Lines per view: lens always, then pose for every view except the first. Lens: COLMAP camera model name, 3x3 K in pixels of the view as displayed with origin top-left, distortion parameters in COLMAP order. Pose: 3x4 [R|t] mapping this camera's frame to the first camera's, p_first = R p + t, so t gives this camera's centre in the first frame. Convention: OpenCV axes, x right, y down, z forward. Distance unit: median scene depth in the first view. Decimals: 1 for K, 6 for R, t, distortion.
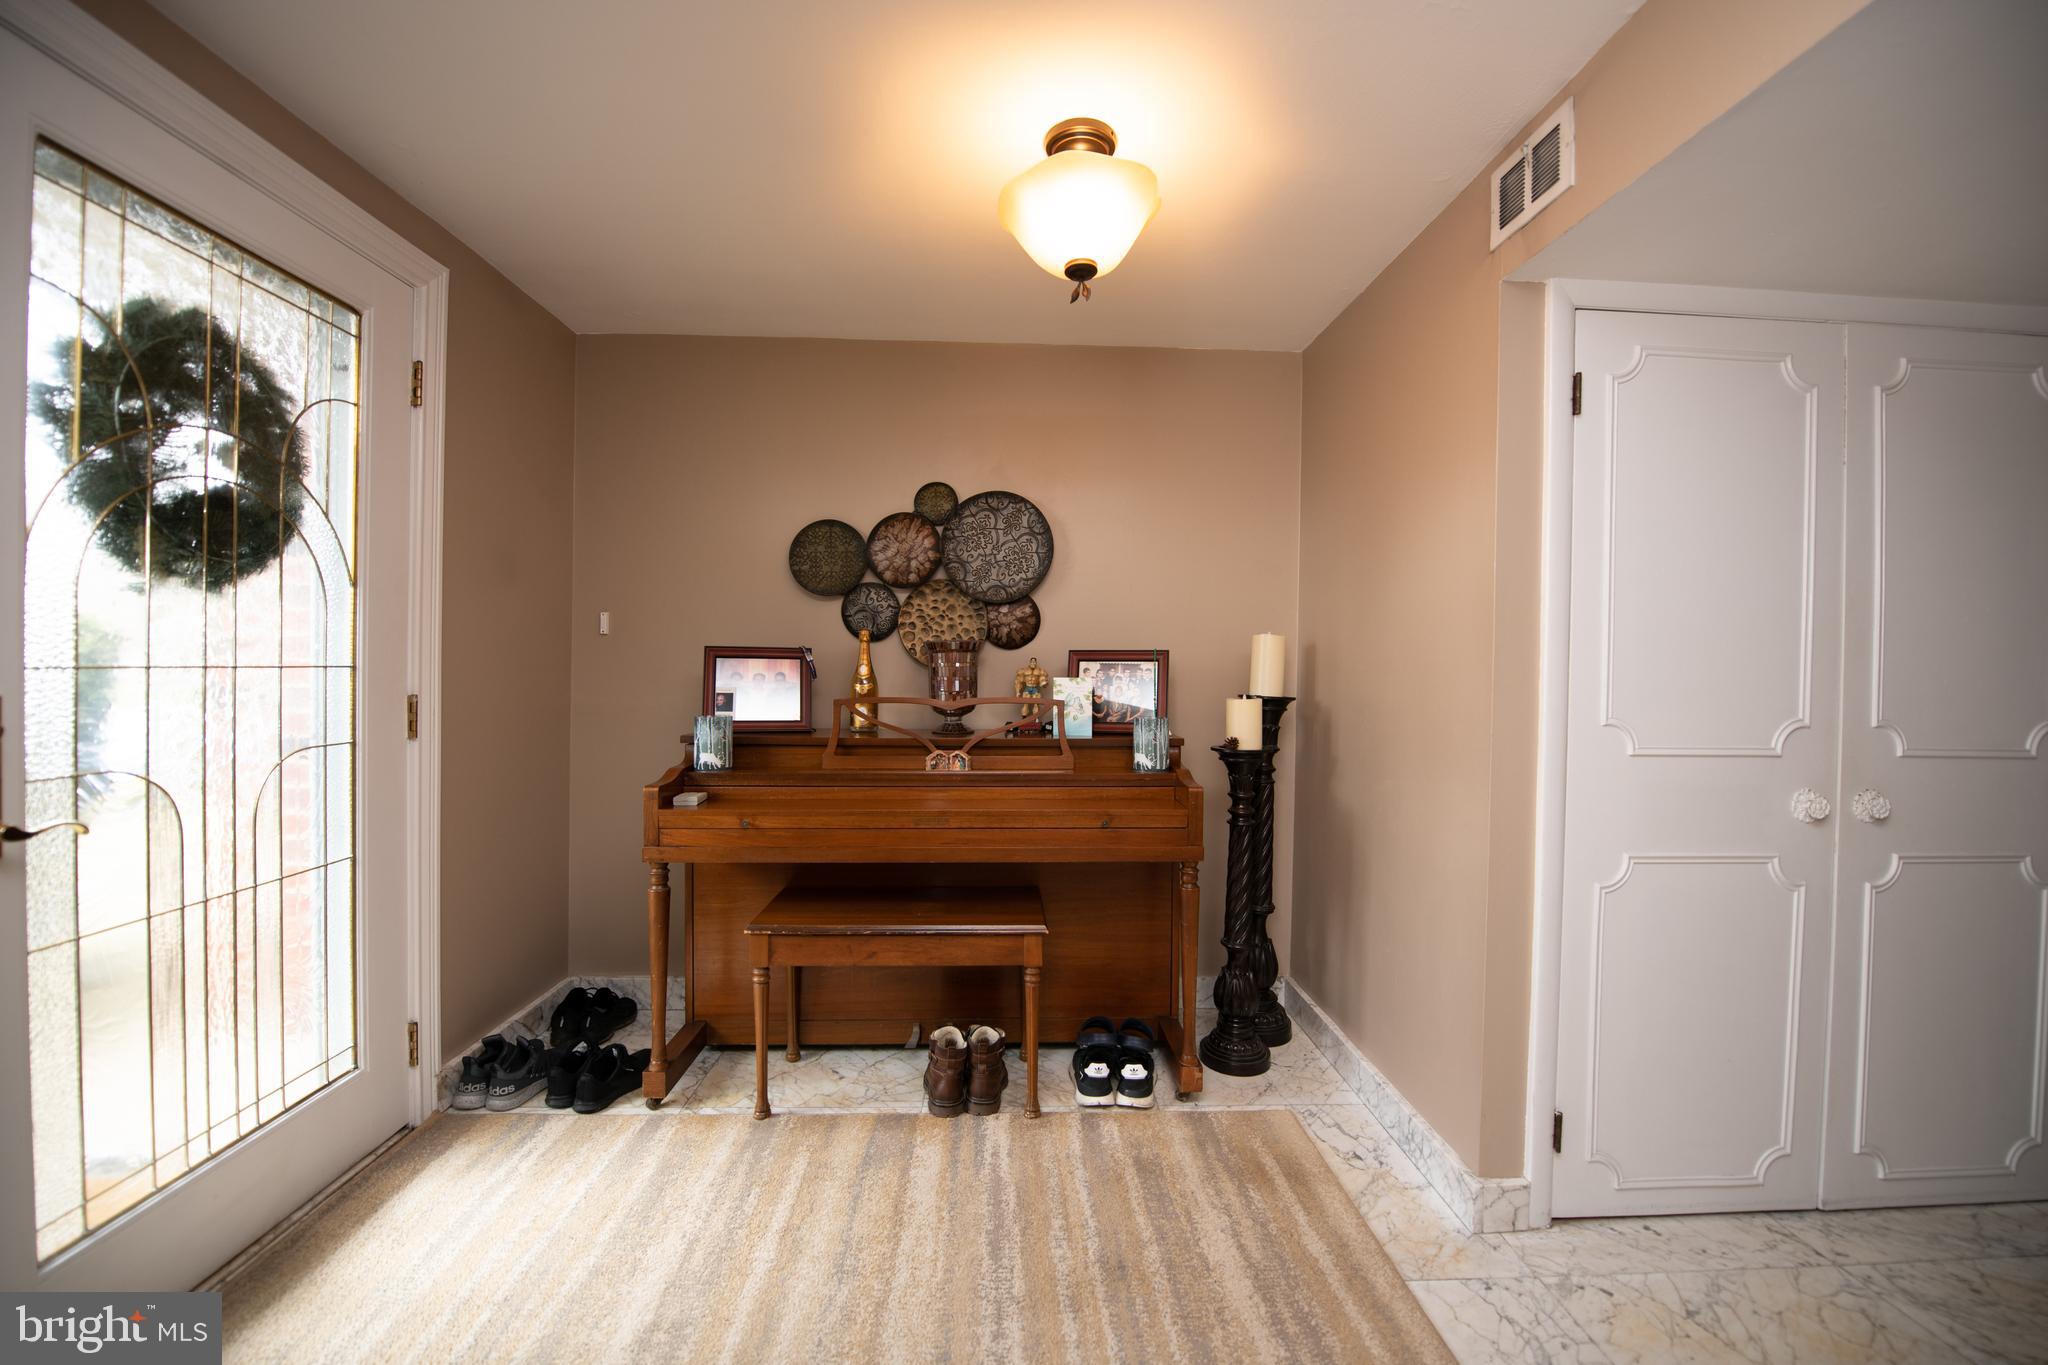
lens RADIAL K [[828.6, 0, 1024.0], [0, 828.6, 682.5], [0, 0, 1]] dist [-0.016549, -0.000834]
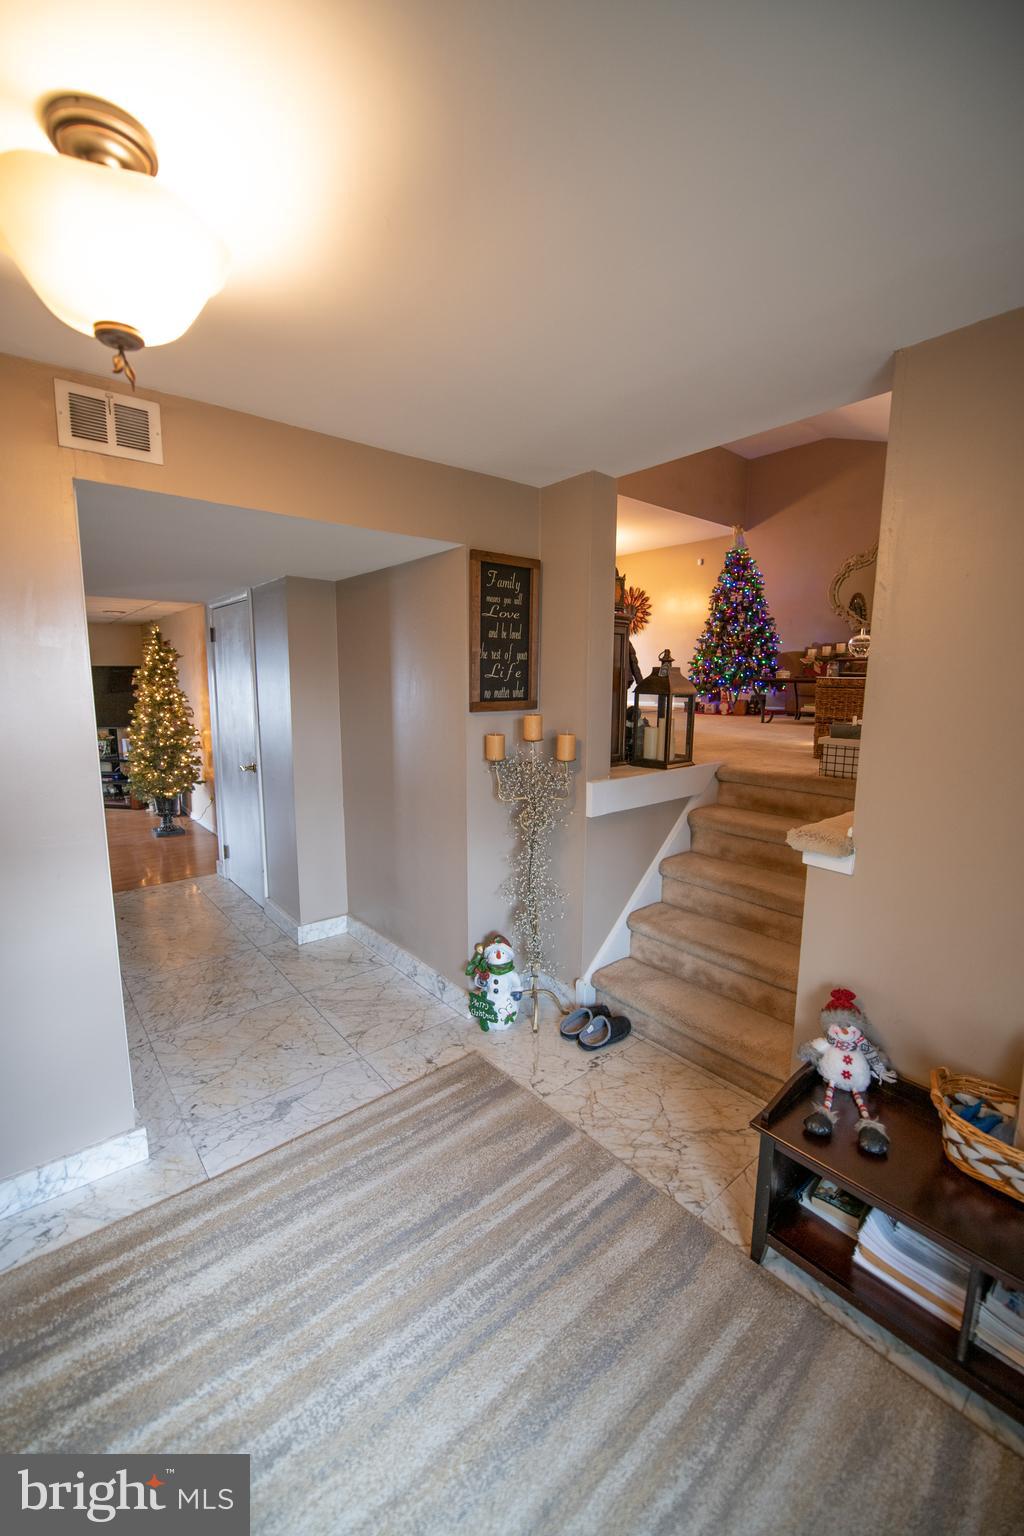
lens RADIAL K [[615.3, 0, 512.0], [0, 615.3, 768.0], [0, 0, 1]] dist [-0.012530, -0.000473]
pose [[-0.627002, -0.133403, 0.767510, -0.683643], [-0.005249, 0.985930, 0.167079, -0.233242], [-0.779000, 0.100730, -0.618880, 1.214125]]
